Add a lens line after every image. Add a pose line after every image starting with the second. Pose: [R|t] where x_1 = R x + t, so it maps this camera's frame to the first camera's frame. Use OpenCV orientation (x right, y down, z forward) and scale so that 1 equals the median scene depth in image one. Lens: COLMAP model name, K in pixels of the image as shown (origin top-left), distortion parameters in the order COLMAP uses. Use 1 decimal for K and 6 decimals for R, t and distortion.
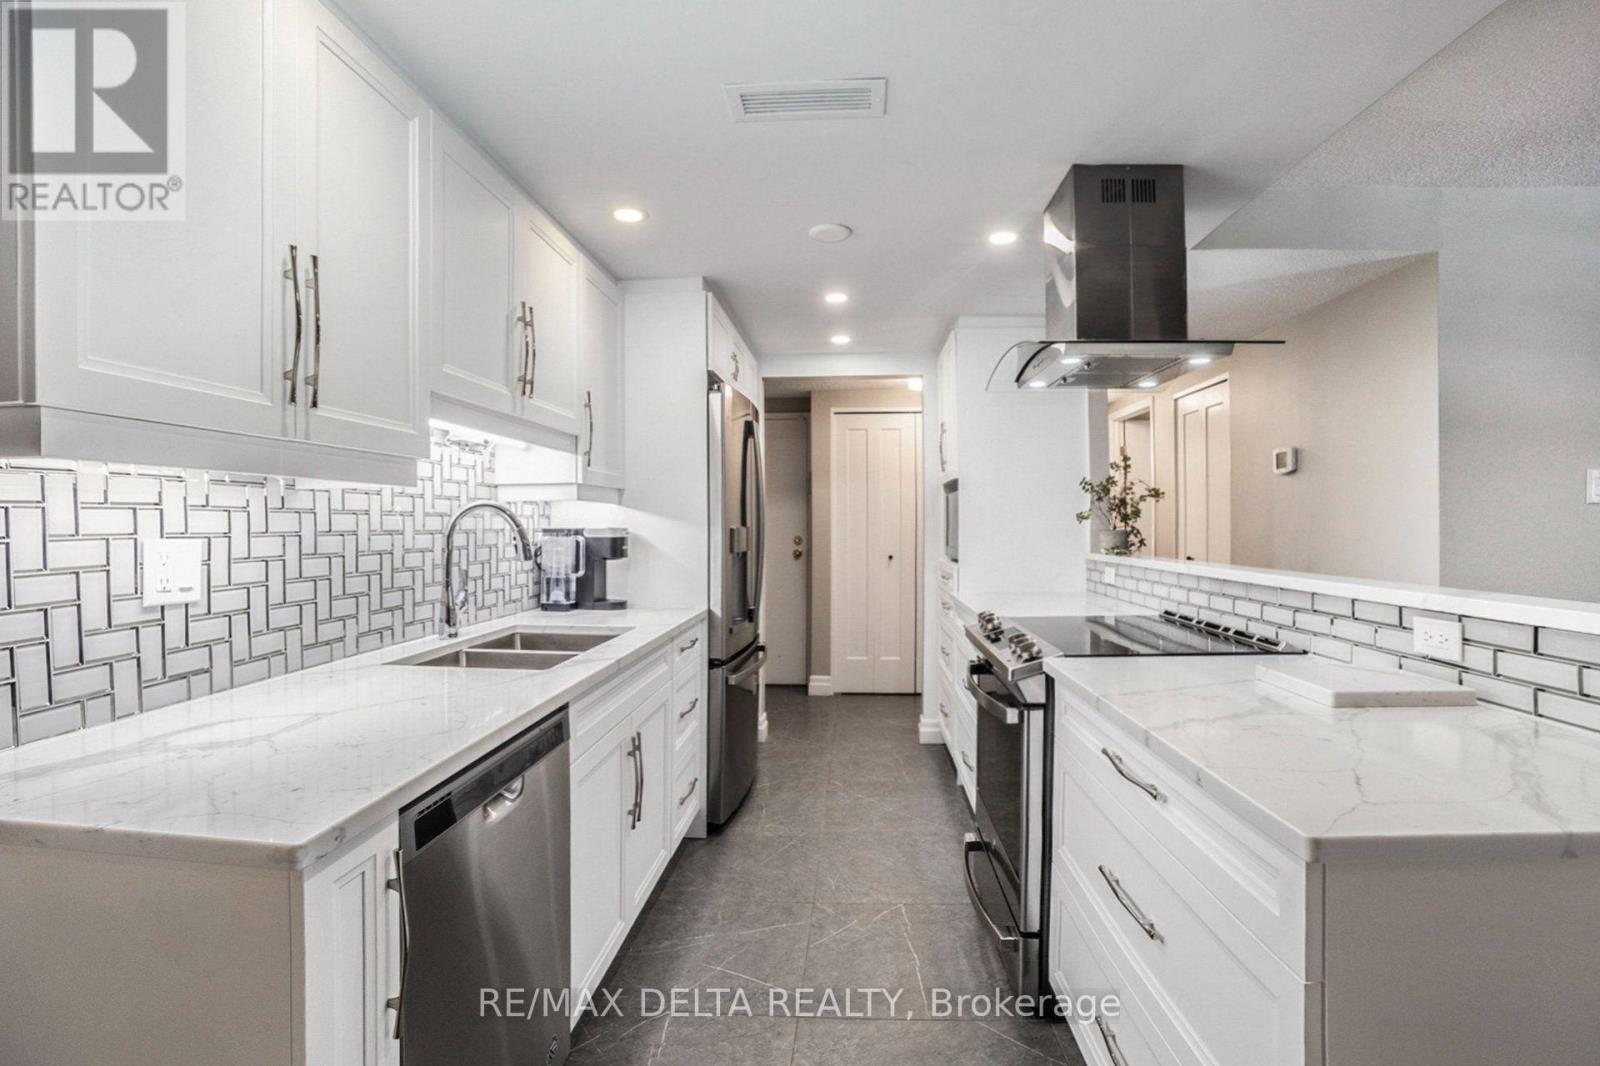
lens RADIAL K [[756.6, 0, 789.8], [0, 756.6, 554.4], [0, 0, 1]] dist [-0.057645, 0.005885]
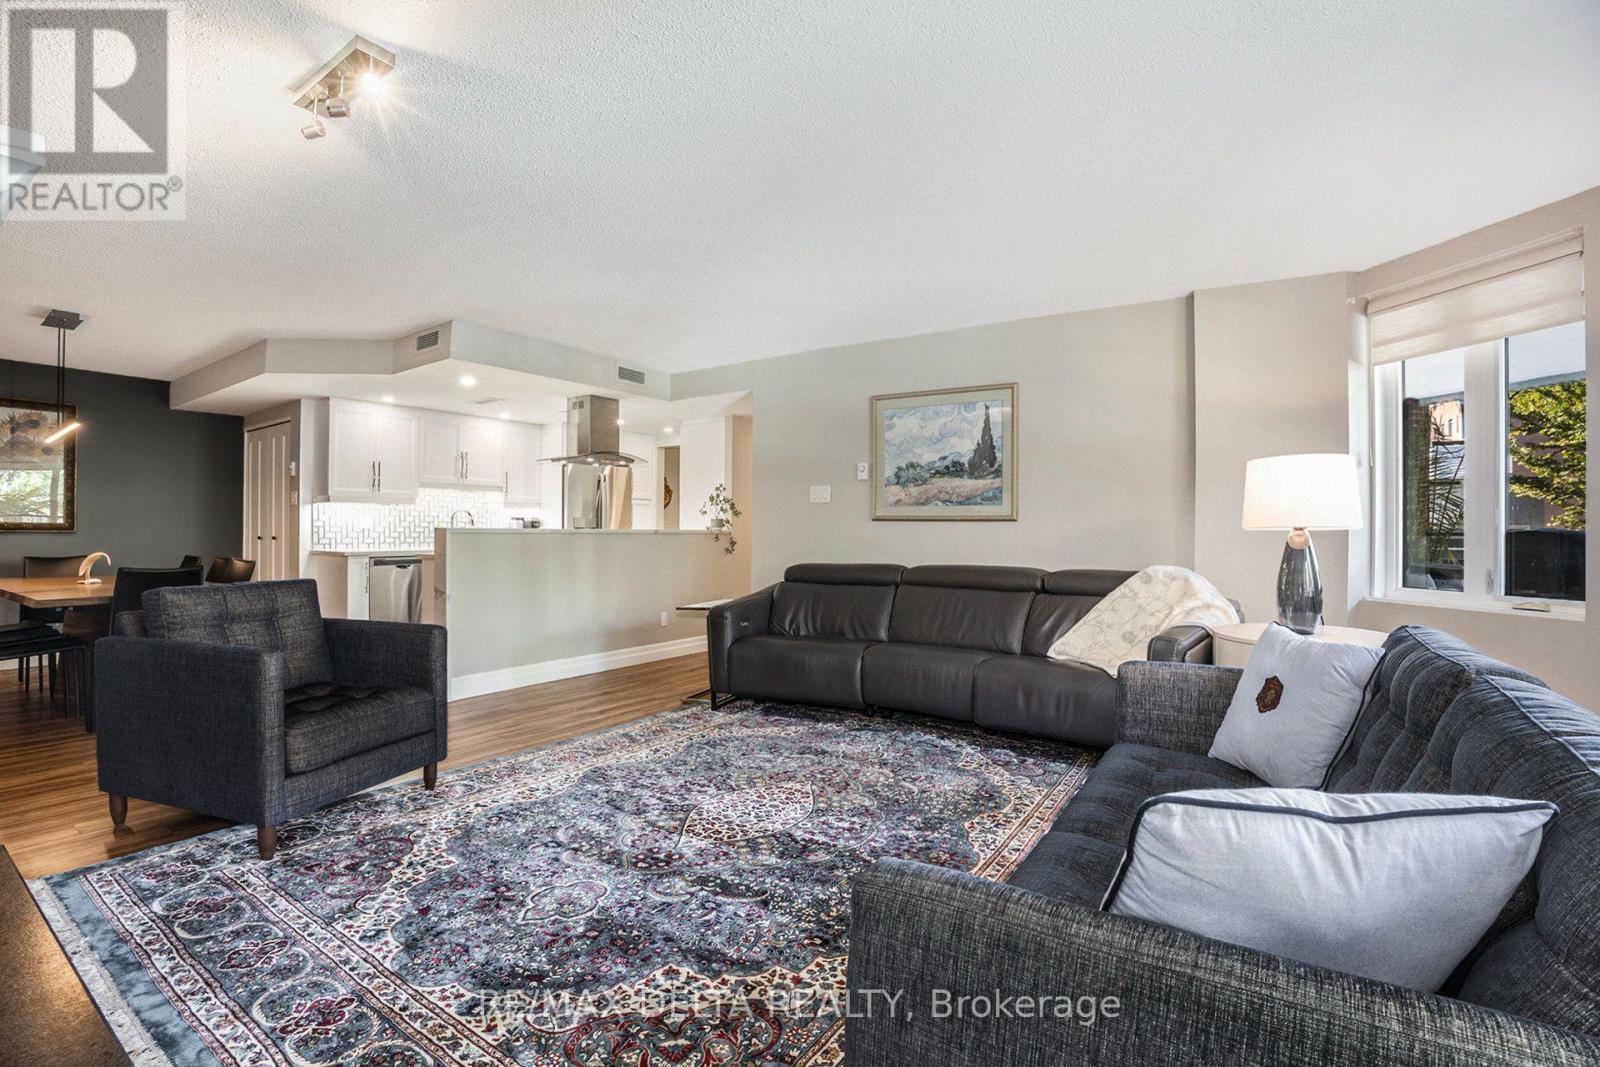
lens RADIAL K [[756.6, 0, 800.4], [0, 756.6, 534.2], [0, 0, 1]] dist [-0.057645, 0.005885]
pose [[0.872890, 0.004914, -0.487892, 2.702967], [-0.022547, 0.999287, -0.030274, 0.122338], [0.487395, 0.037426, 0.872379, -1.275625]]
